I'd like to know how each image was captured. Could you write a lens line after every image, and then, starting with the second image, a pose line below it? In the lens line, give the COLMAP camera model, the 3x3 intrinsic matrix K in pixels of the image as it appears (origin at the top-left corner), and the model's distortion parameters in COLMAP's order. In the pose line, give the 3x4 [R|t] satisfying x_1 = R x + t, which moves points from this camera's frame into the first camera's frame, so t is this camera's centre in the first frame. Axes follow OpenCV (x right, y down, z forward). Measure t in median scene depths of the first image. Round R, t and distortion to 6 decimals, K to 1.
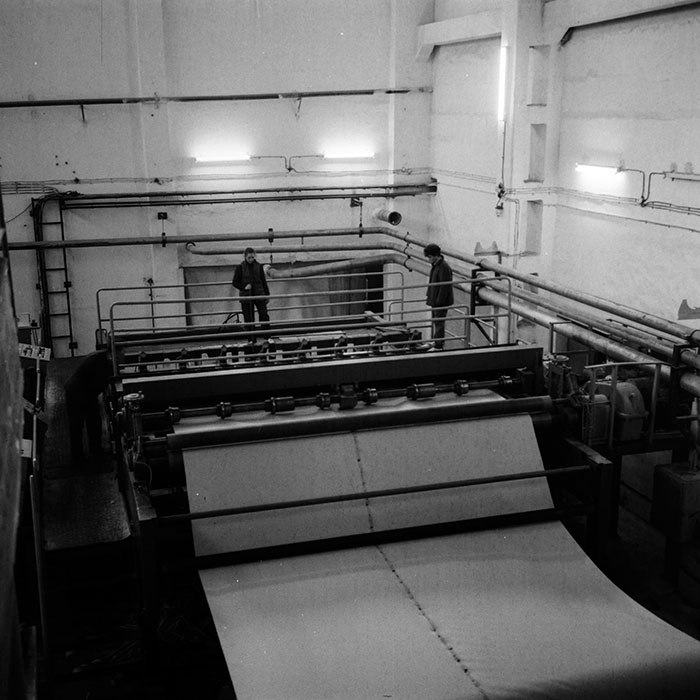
lens RADIAL K [[1001.5, 0, 352.1], [0, 1001.5, 348.6], [0, 0, 1]] dist [0.029707, 0.000000]
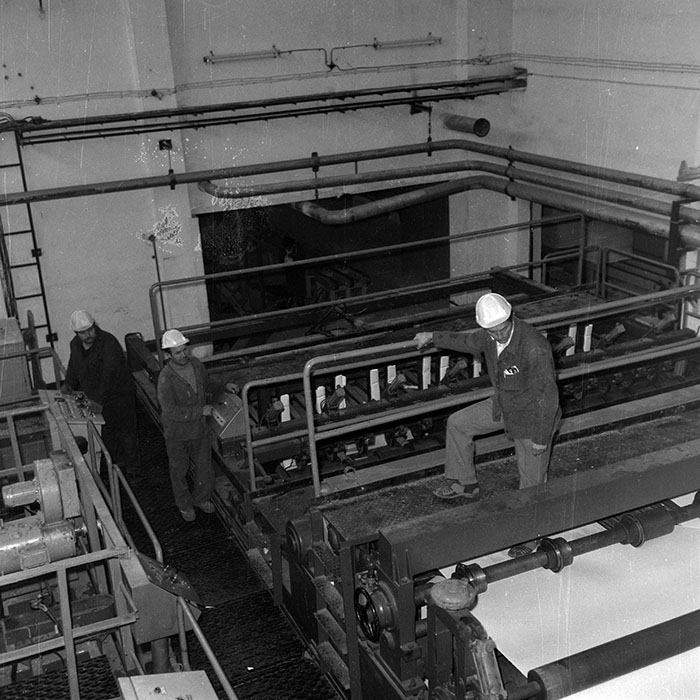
lens RADIAL K [[1001.5, 0, 348.0], [0, 1001.5, 353.3], [0, 0, 1]] dist [0.029707, 0.000000]
pose [[0.989276, -0.087183, 0.117183, -0.155431], [0.073824, 0.990748, 0.113877, -0.057446], [-0.126027, -0.104005, 0.986560, 0.272954]]
